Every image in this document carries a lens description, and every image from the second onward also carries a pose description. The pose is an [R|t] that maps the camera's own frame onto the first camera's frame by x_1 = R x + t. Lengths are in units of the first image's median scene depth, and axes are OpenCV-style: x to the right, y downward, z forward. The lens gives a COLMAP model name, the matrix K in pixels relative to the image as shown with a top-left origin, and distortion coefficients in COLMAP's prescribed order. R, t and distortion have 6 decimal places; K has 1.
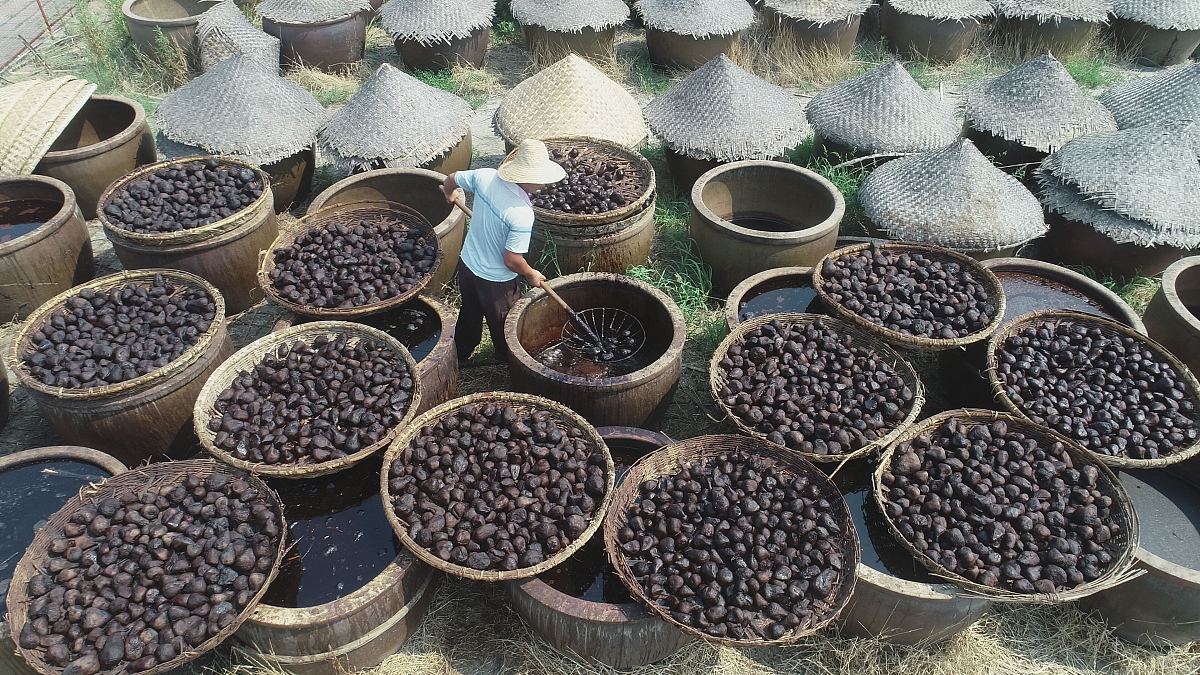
lens RADIAL K [[813.8, 0, 559.8], [0, 813.8, 360.5], [0, 0, 1]] dist [0.006112, -0.004985]
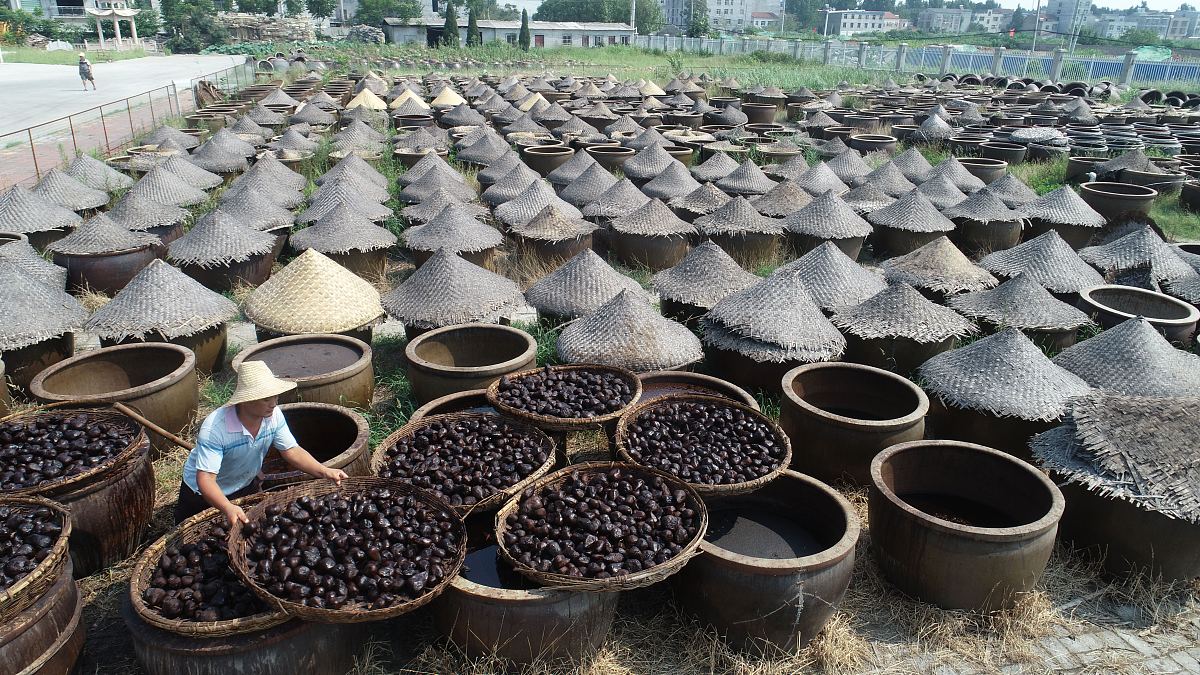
lens RADIAL K [[813.8, 0, 559.8], [0, 813.8, 360.5], [0, 0, 1]] dist [0.006112, -0.004985]
pose [[0.988317, -0.048066, 0.144632, 0.285136], [0.094156, 0.938777, -0.331409, 0.284900], [-0.119847, 0.341155, 0.932336, -0.104003]]
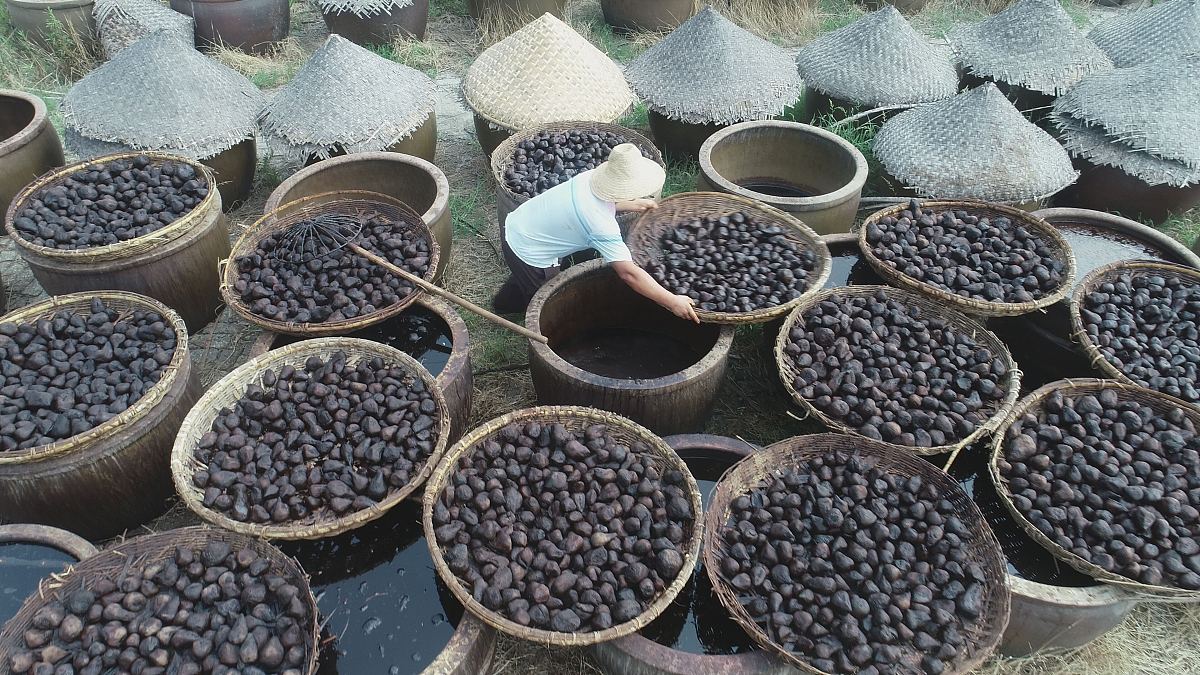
lens RADIAL K [[813.8, 0, 559.8], [0, 813.8, 360.5], [0, 0, 1]] dist [0.006112, -0.004985]
pose [[0.991834, -0.085349, 0.094772, -0.130842], [0.083313, 0.996204, 0.025236, -0.028643], [-0.096566, -0.017135, 0.995179, 0.156850]]
